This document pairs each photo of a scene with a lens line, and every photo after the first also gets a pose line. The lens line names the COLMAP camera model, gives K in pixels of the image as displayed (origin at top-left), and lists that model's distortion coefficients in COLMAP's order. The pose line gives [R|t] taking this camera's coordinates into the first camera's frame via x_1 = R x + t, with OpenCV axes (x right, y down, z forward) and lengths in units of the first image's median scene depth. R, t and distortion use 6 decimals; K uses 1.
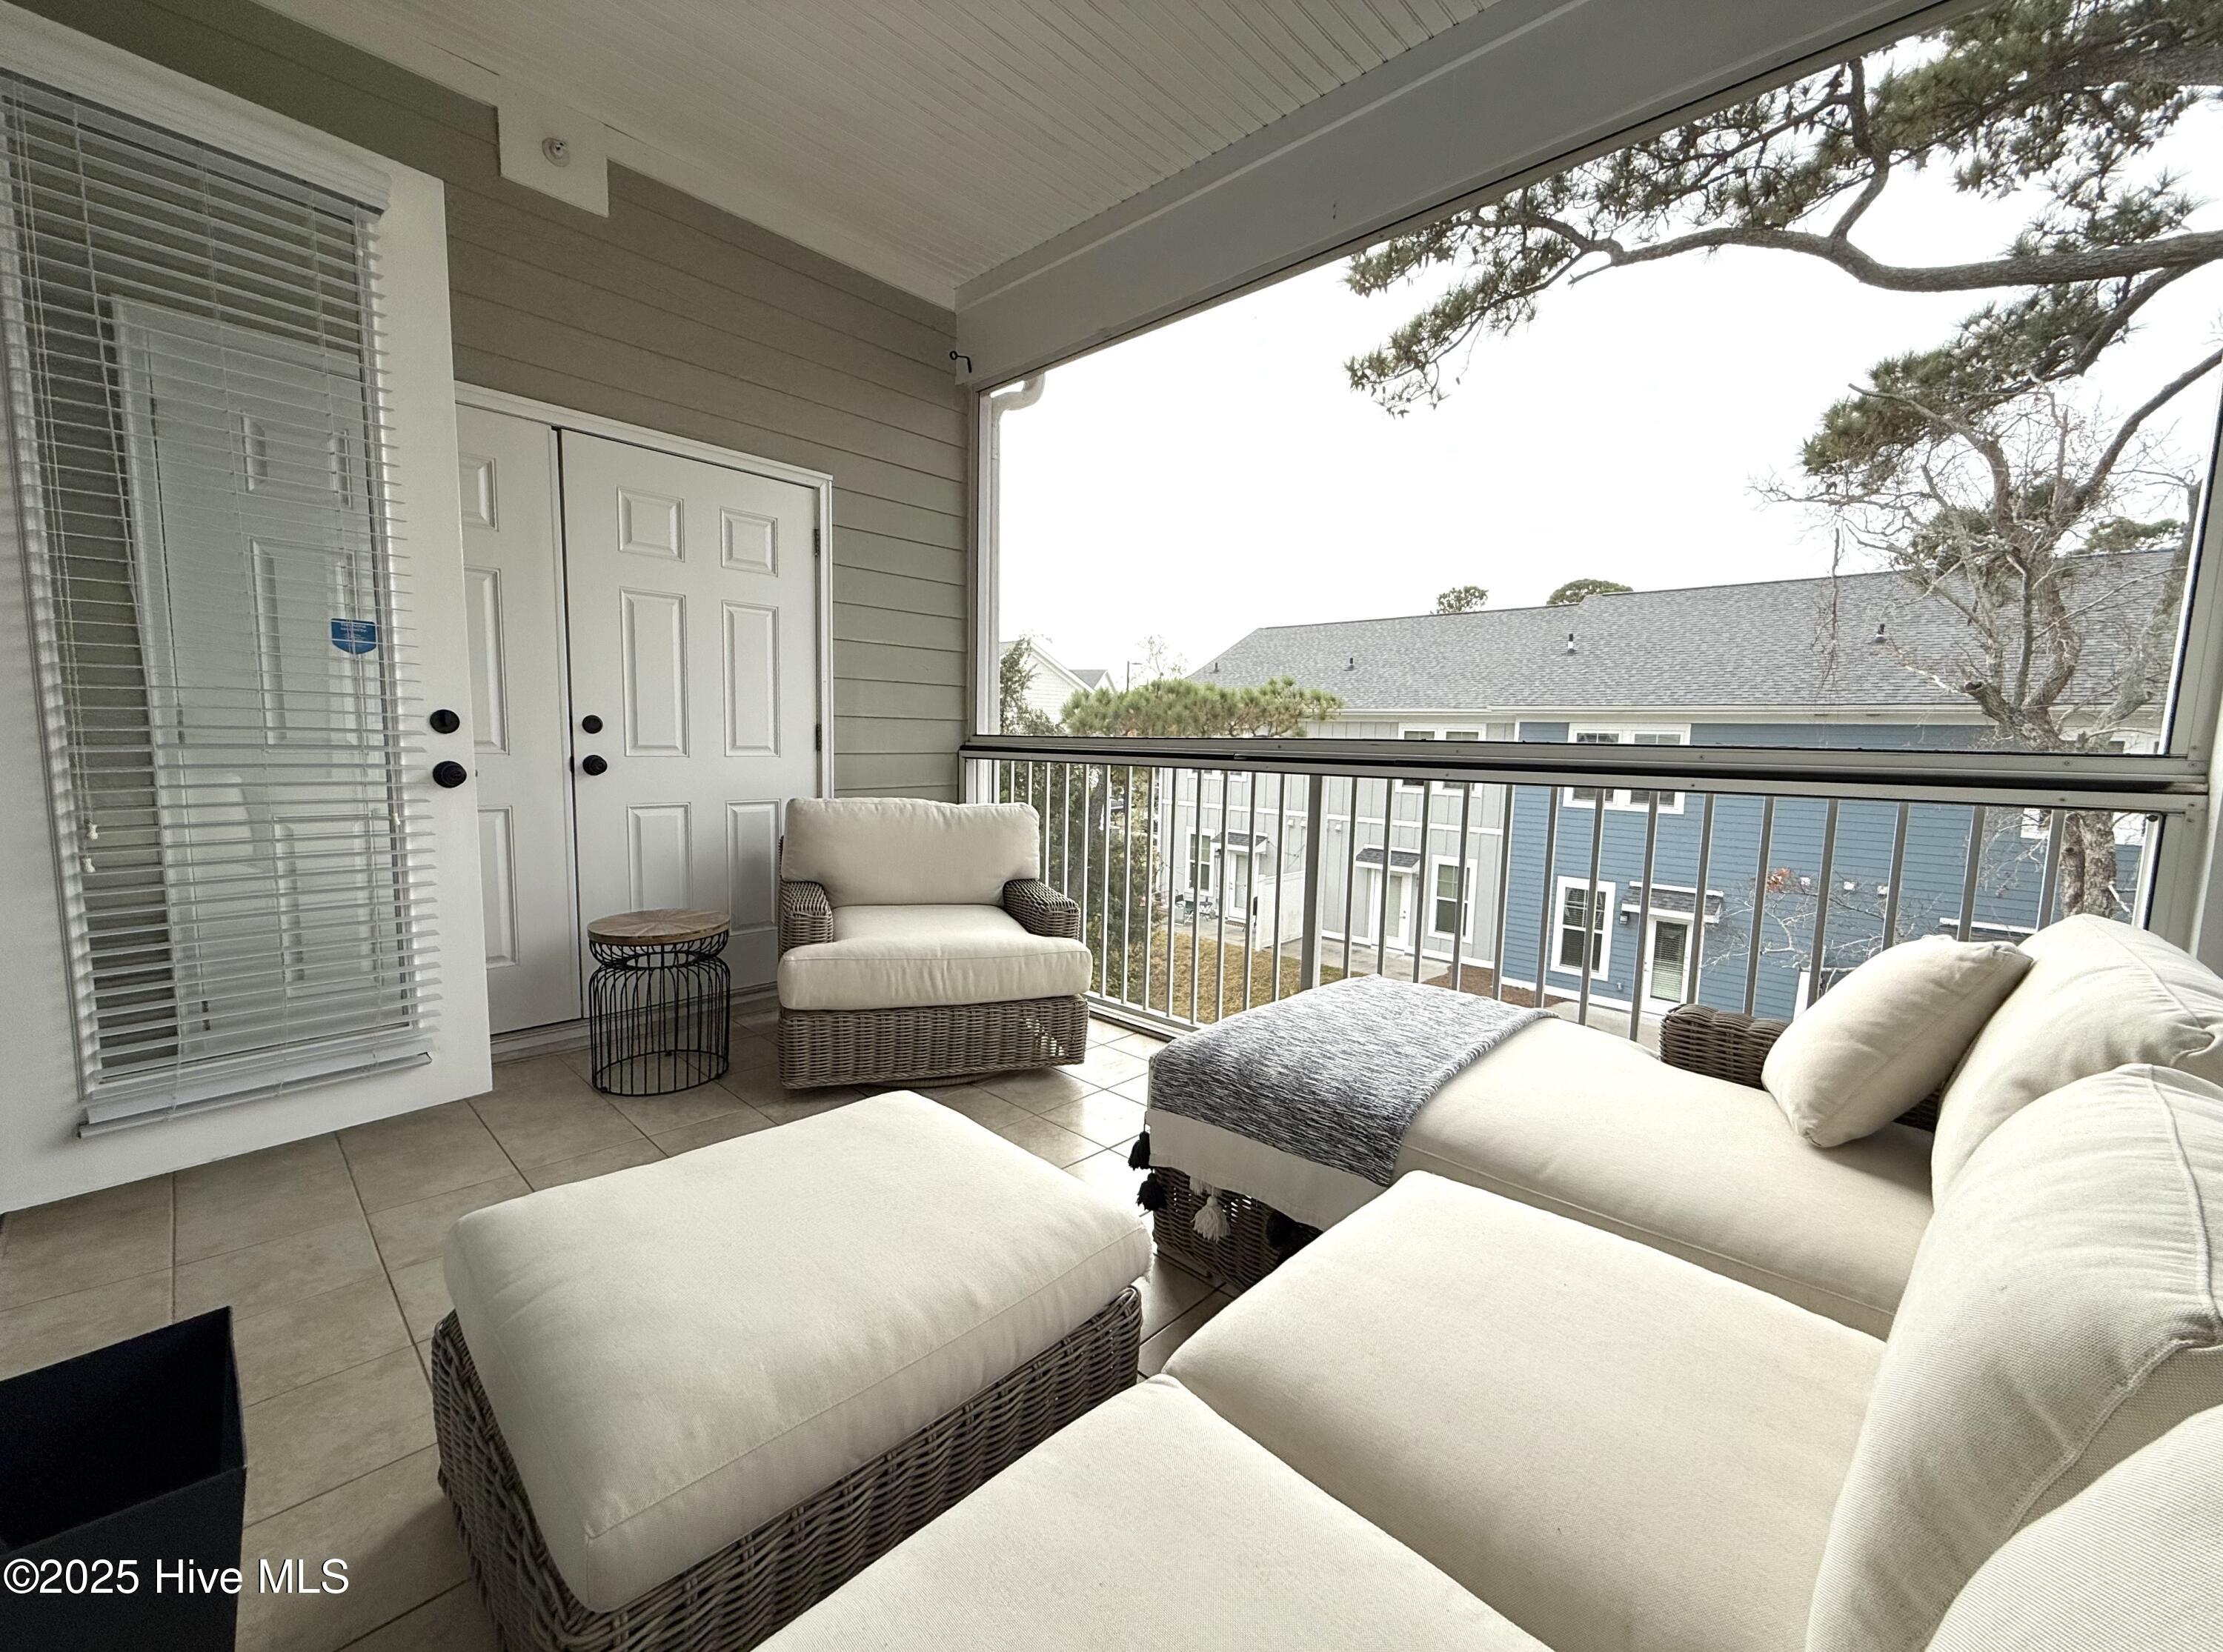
lens RADIAL K [[887.9, 0, 1110.1], [0, 887.9, 830.2], [0, 0, 1]] dist [0.003393, 0.000134]
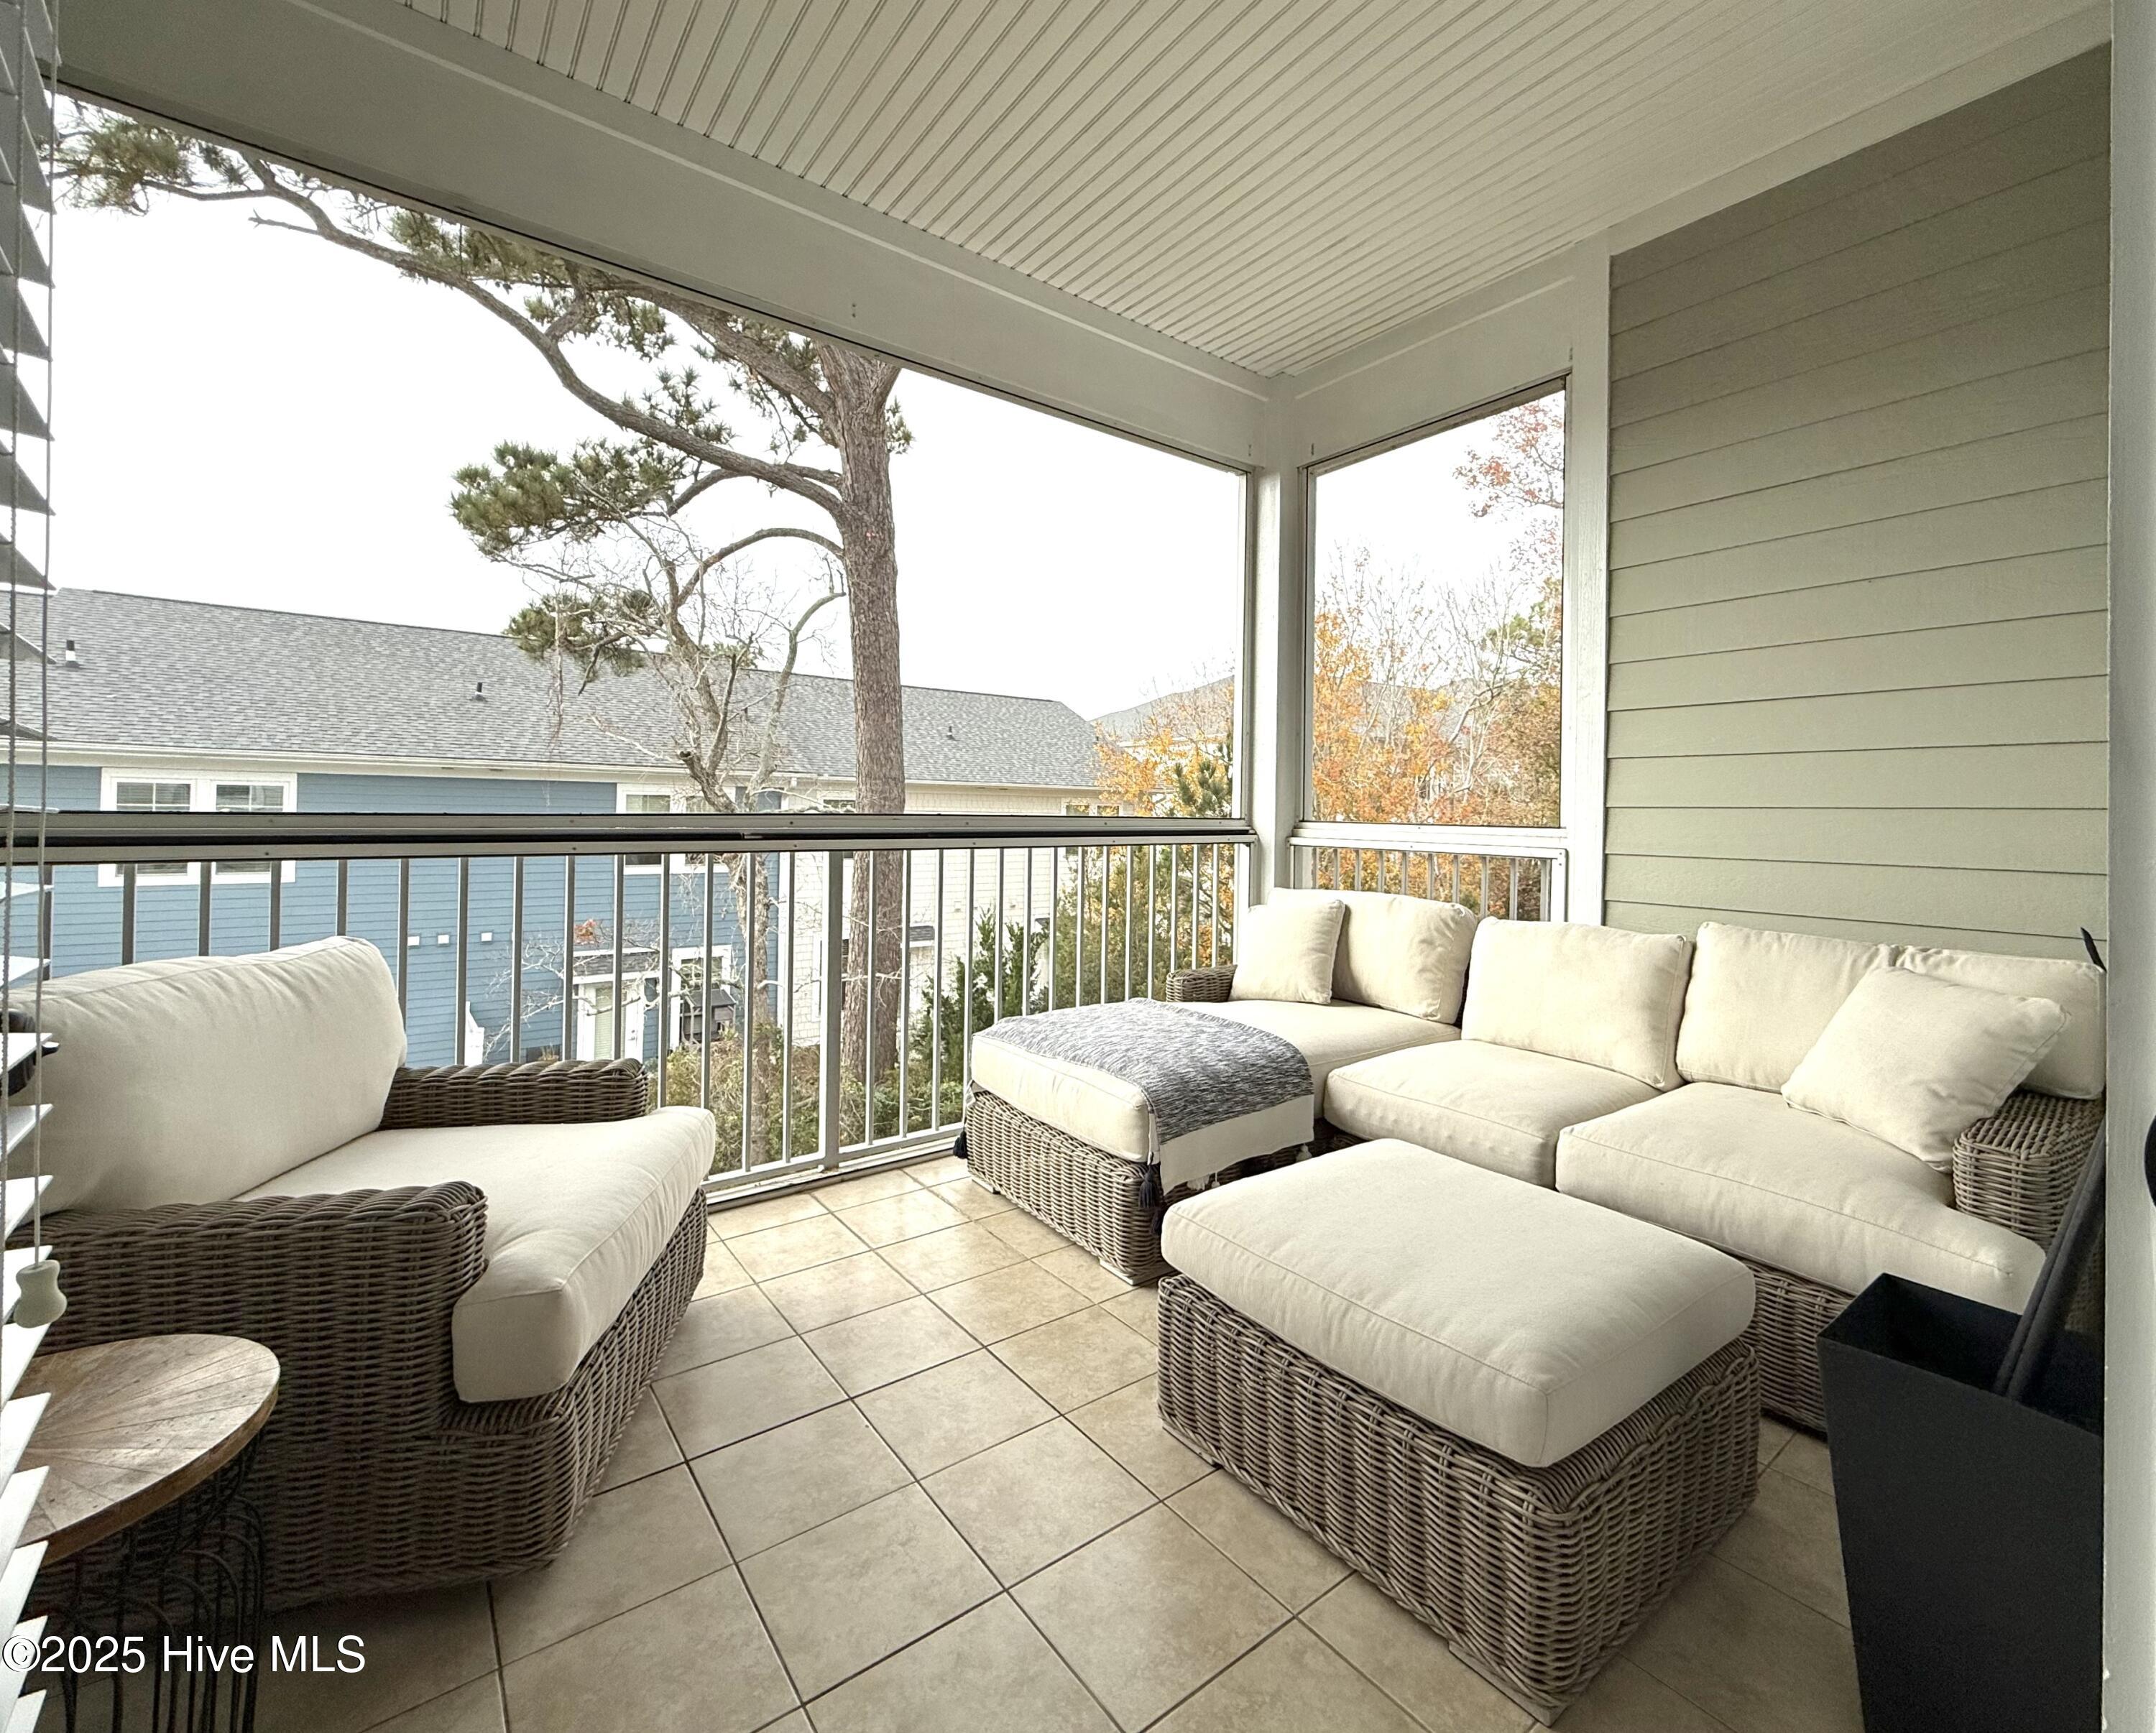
lens RADIAL K [[955.4, 0, 1146.2], [0, 955.4, 810.6], [0, 0, 1]] dist [-0.001699, -0.000291]
pose [[0.147647, -0.015607, 0.988917, -0.208636], [0.093096, 0.995655, 0.001814, -0.021179], [-0.984649, 0.091797, 0.148458, 0.142442]]
